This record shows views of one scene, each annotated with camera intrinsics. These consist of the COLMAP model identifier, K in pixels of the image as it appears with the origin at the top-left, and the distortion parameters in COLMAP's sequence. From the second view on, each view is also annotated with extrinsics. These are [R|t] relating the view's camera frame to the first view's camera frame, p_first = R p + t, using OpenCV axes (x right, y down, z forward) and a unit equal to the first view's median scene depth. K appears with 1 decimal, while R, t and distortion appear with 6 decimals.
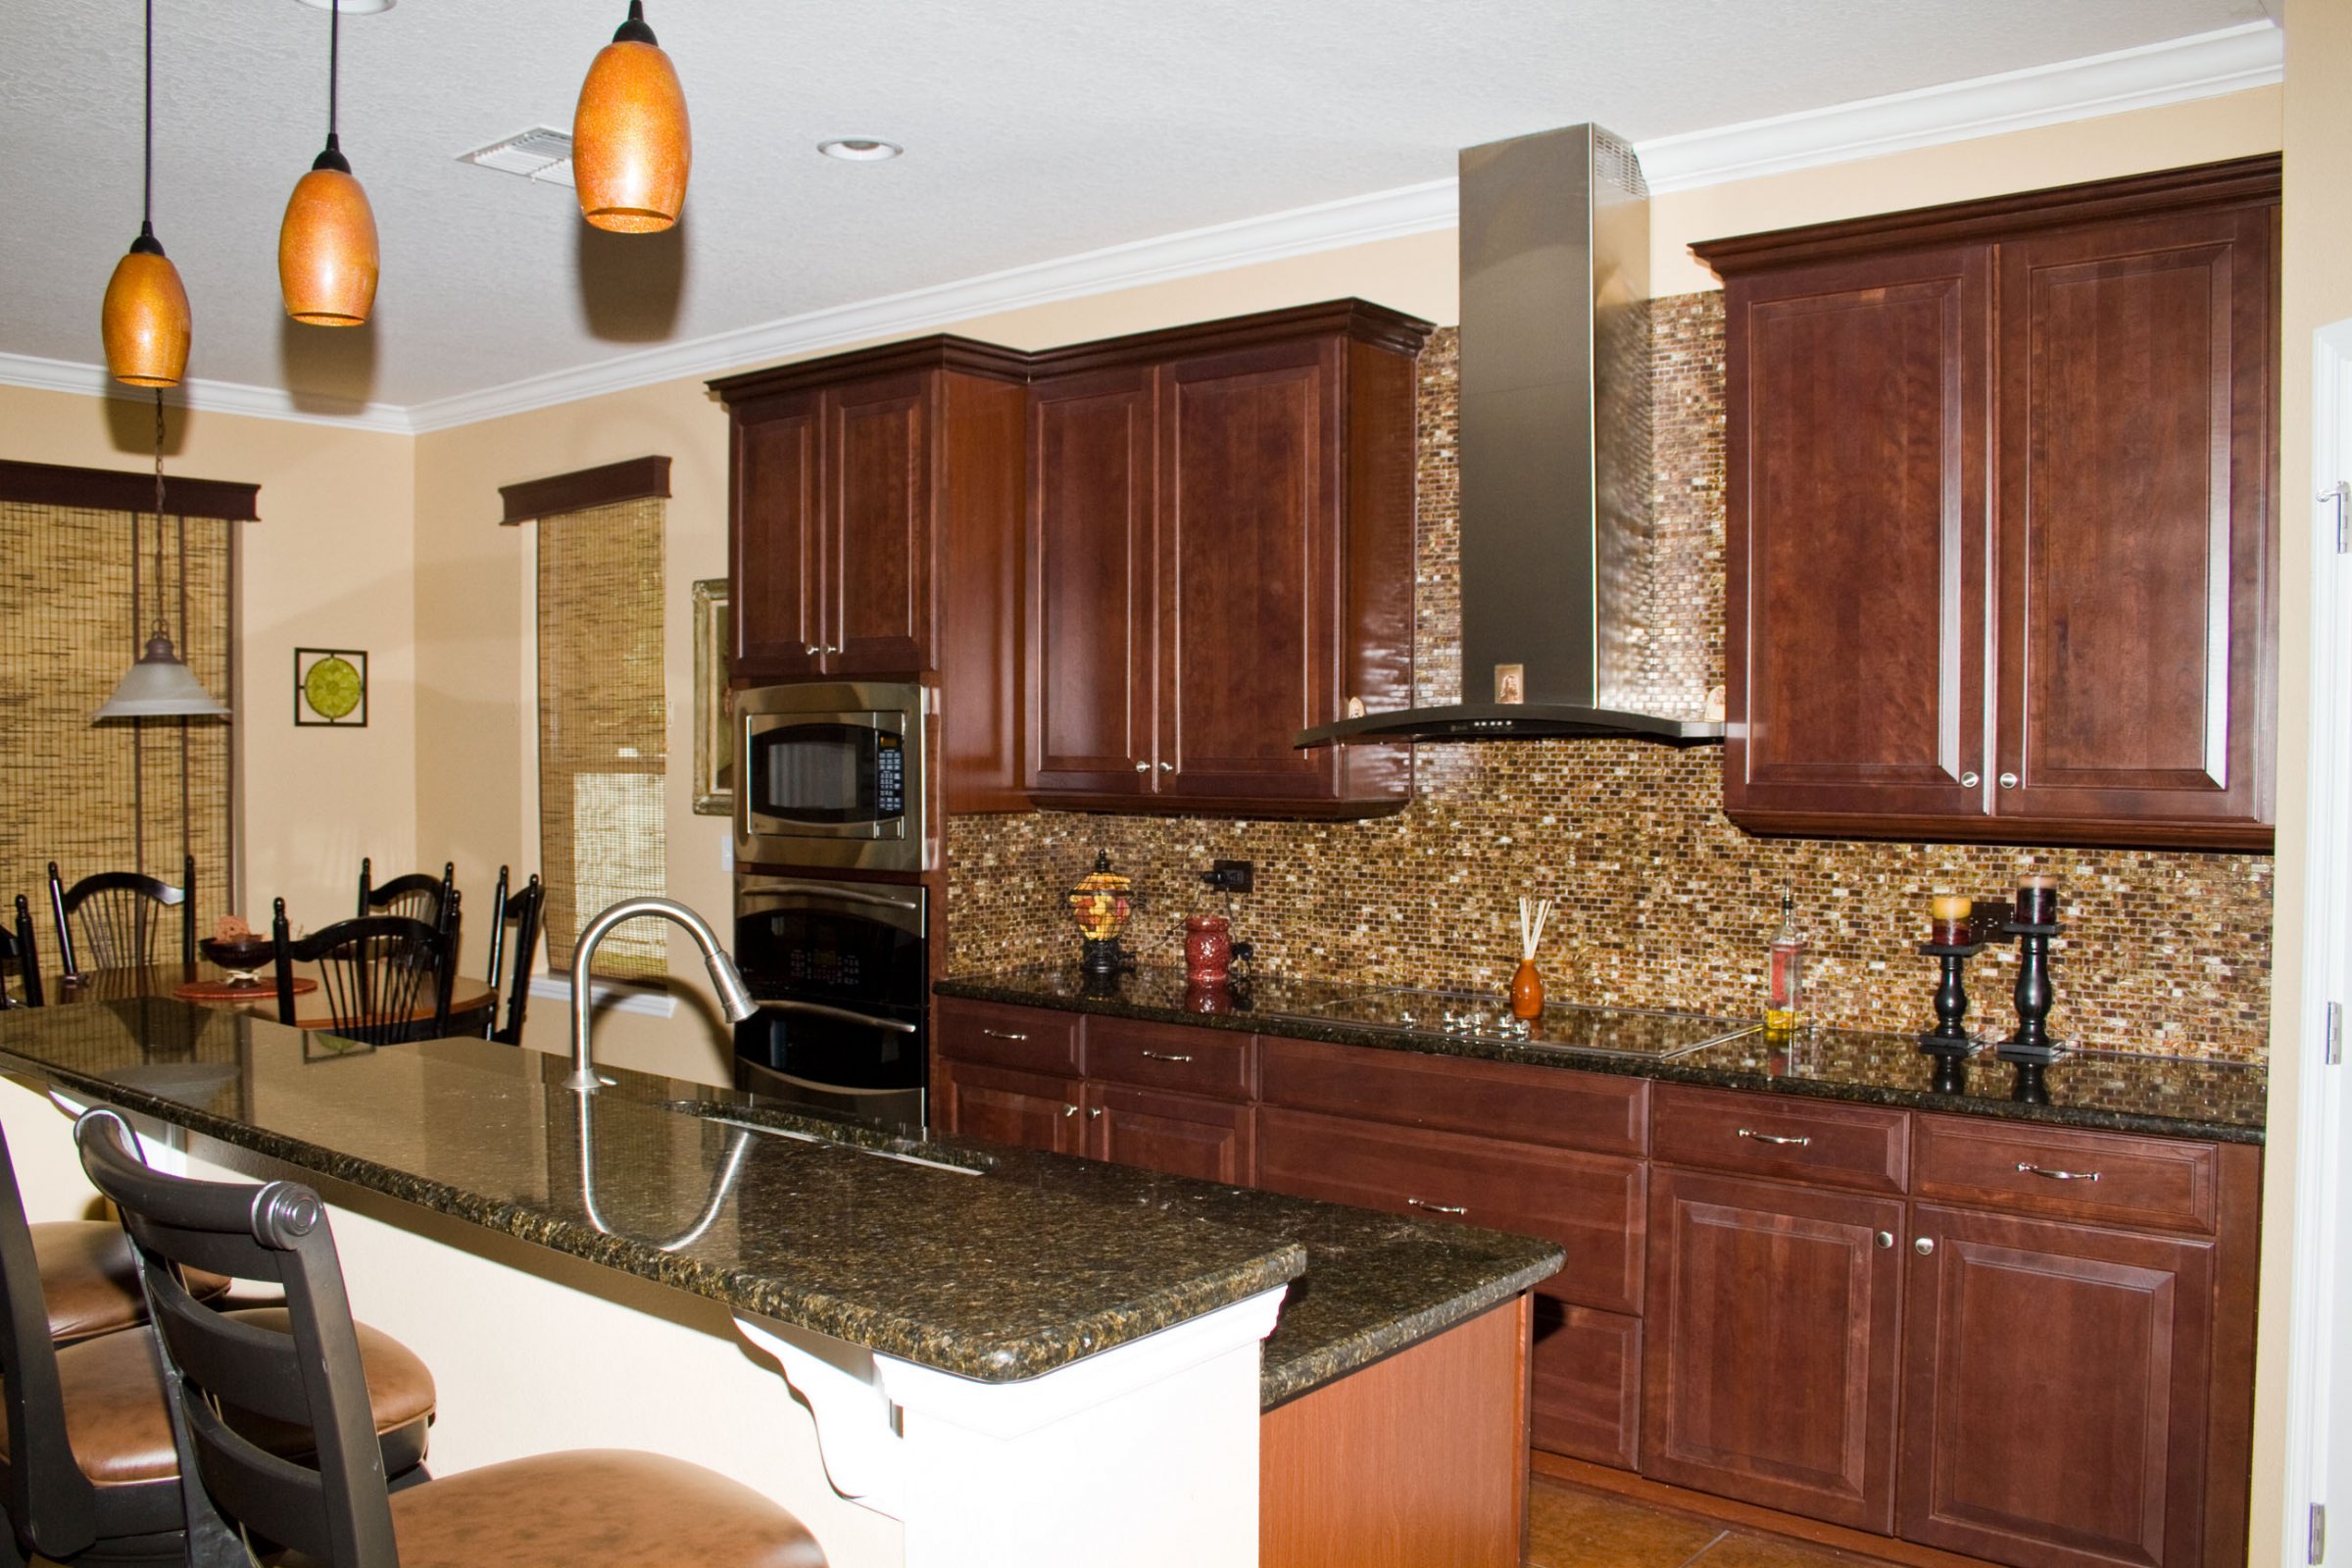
lens RADIAL K [[1929.2, 0, 1172.6], [0, 1929.2, 791.4], [0, 0, 1]] dist [-0.127650, 0.067978]
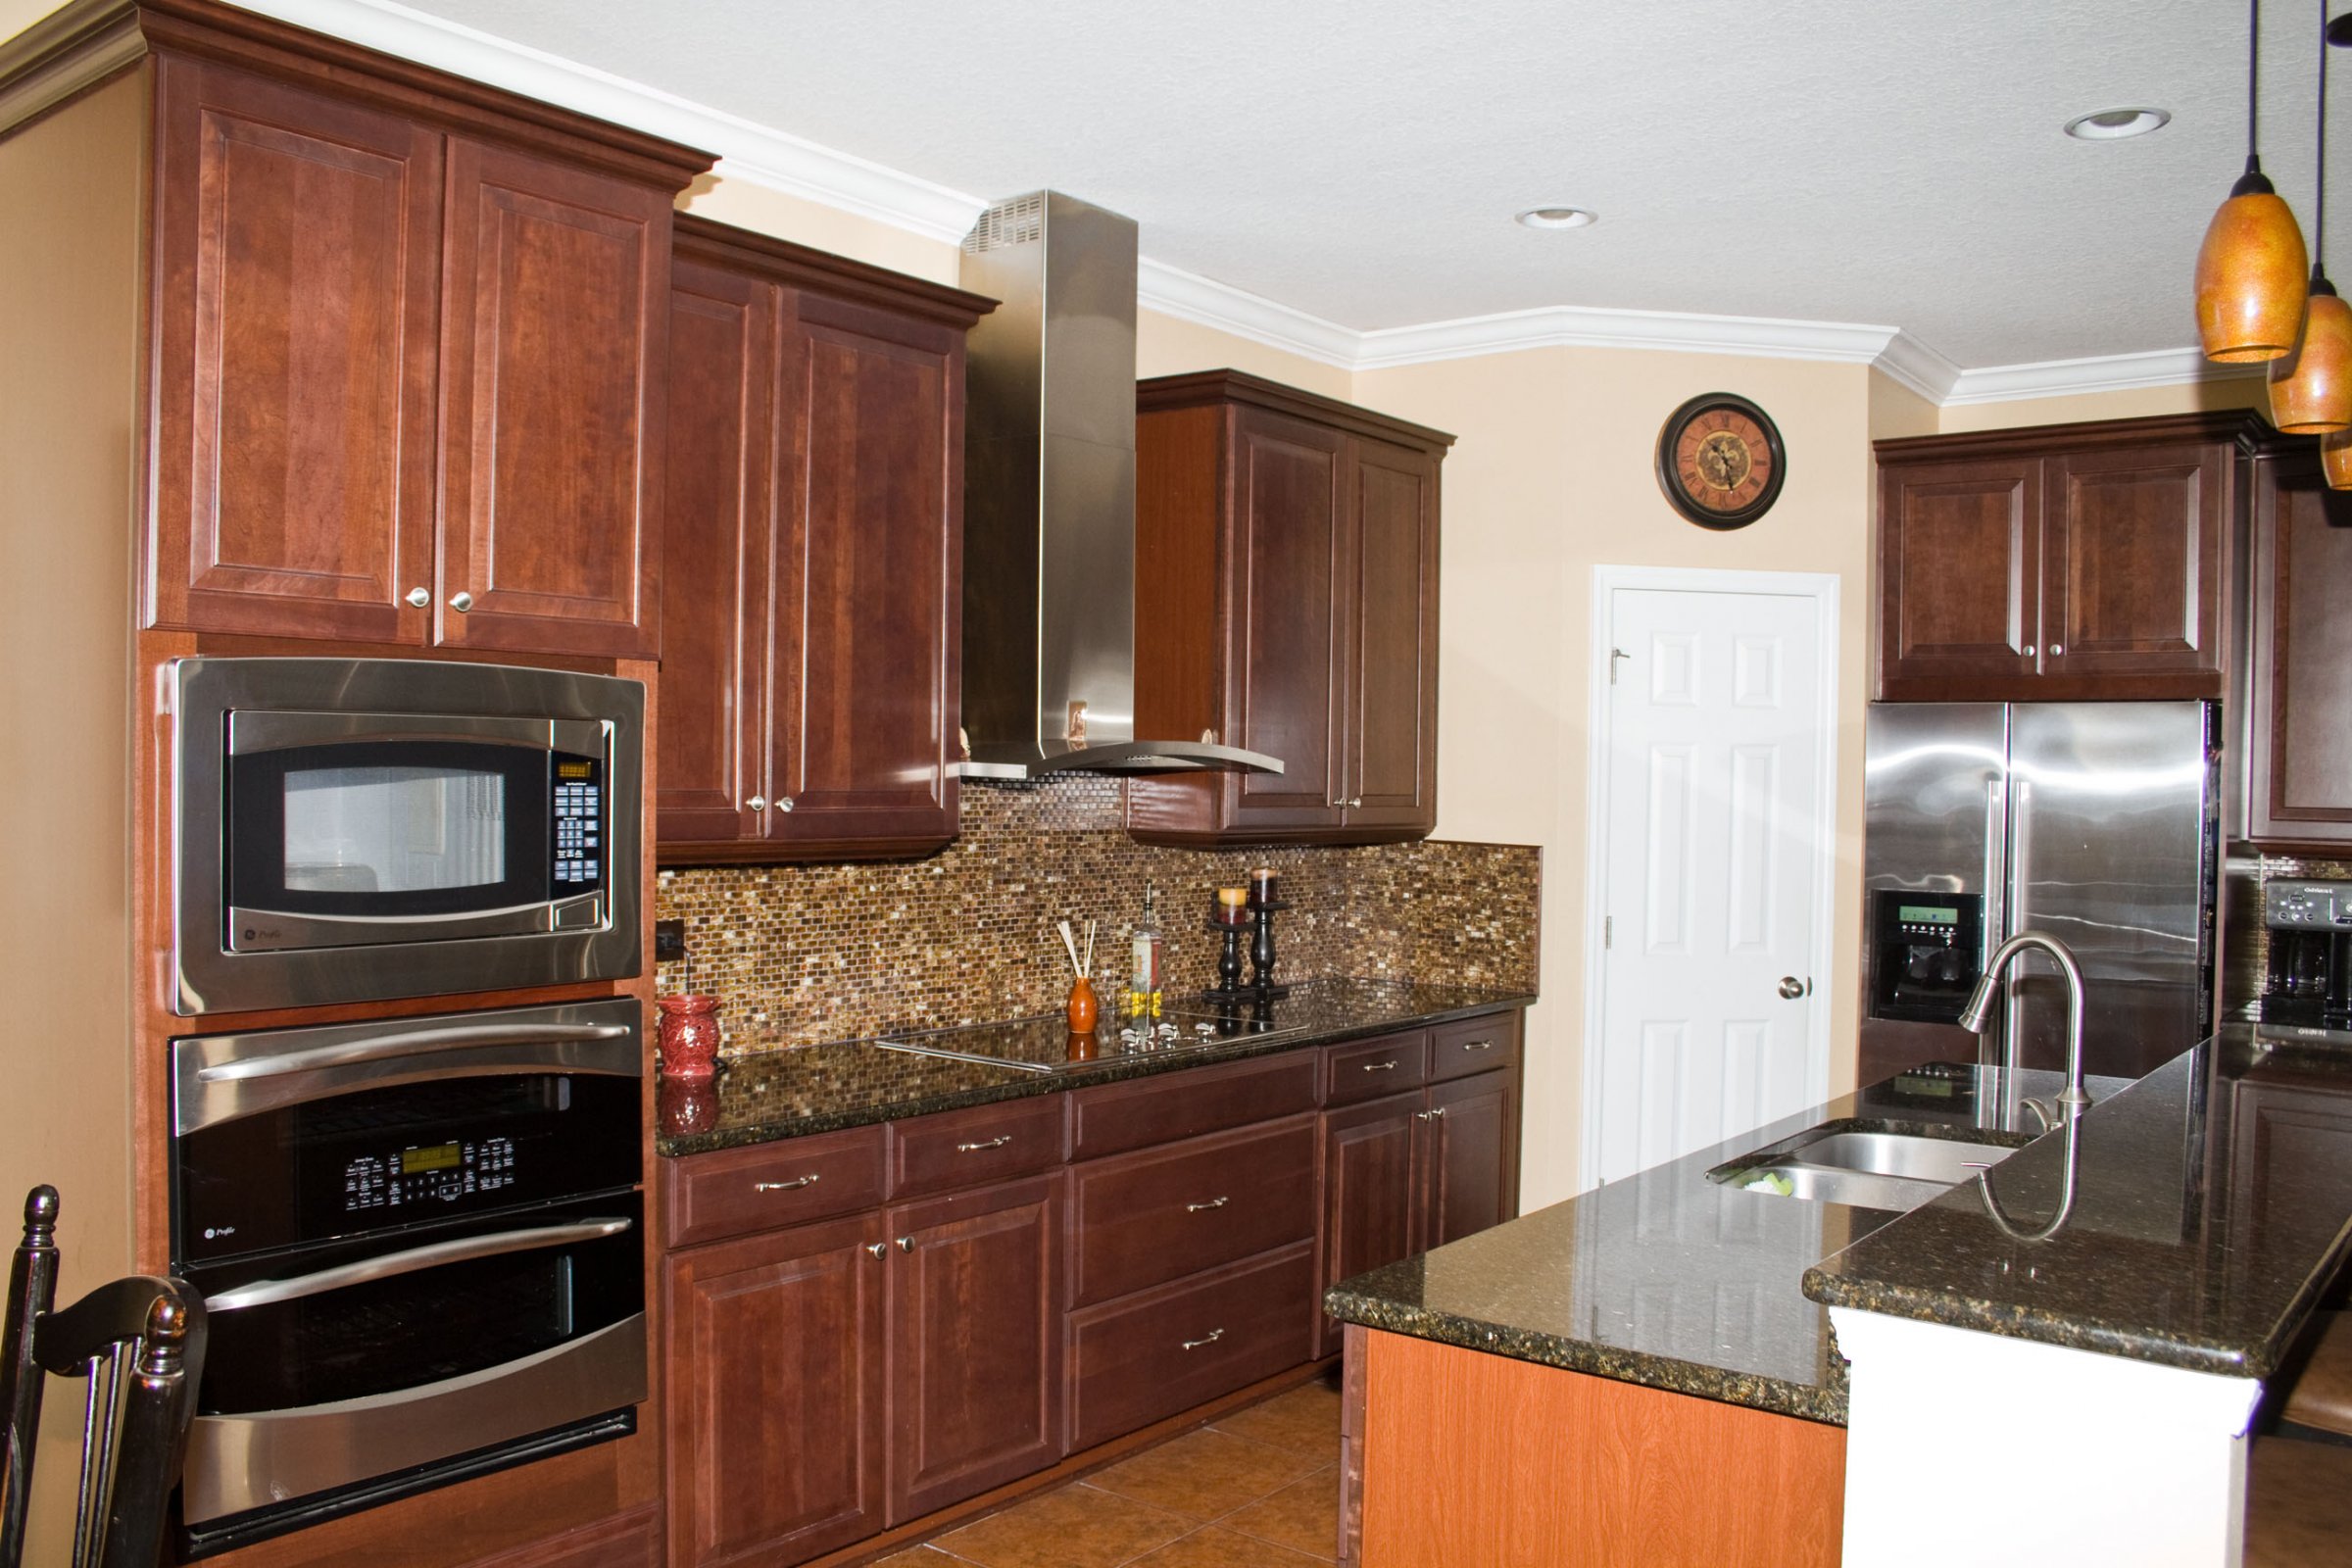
lens RADIAL K [[1929.2, 0, 1183.9], [0, 1929.2, 789.0], [0, 0, 1]] dist [-0.127650, 0.067978]
pose [[-0.016108, -0.012550, 0.999791, -0.810521], [0.006217, 0.999901, 0.012652, -0.028076], [-0.999851, 0.006419, -0.016029, 0.878689]]
